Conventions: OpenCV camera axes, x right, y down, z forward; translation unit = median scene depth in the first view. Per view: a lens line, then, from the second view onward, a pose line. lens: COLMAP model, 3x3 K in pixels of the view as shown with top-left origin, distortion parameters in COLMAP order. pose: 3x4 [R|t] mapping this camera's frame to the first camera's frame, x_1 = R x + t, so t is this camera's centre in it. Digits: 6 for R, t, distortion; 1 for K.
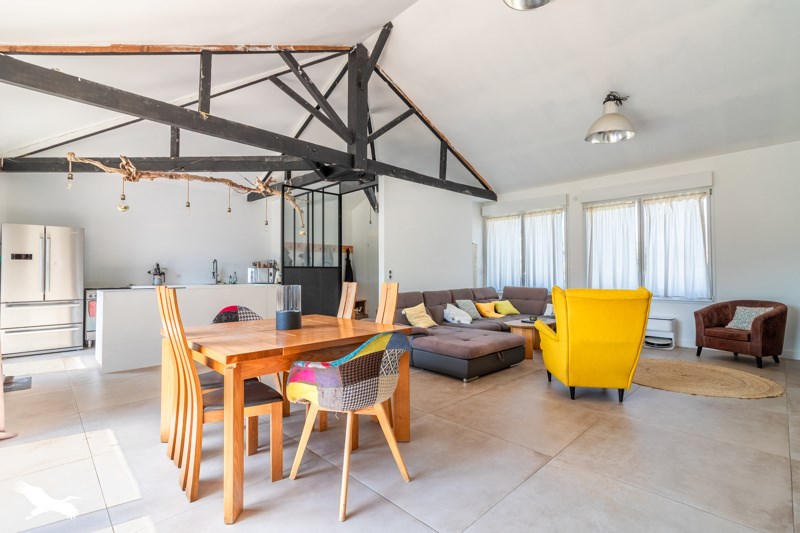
lens RADIAL K [[375.2, 0, 402.1], [0, 375.2, 269.2], [0, 0, 1]] dist [0.000780, 0.000079]
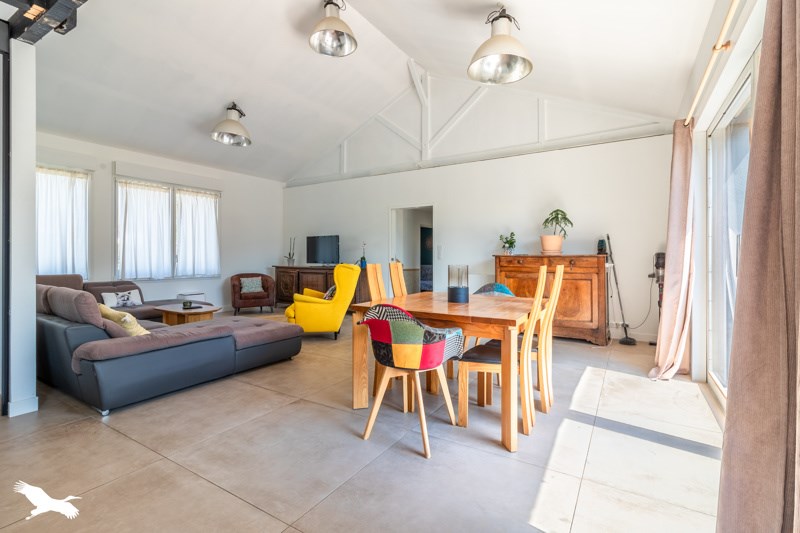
lens RADIAL K [[375.2, 0, 401.2], [0, 375.2, 261.7], [0, 0, 1]] dist [0.000780, 0.000079]
pose [[-0.250552, -0.007939, 0.968071, -0.607916], [-0.011628, 0.999919, 0.005191, 0.016805], [-0.968033, -0.009956, -0.250624, 0.663222]]
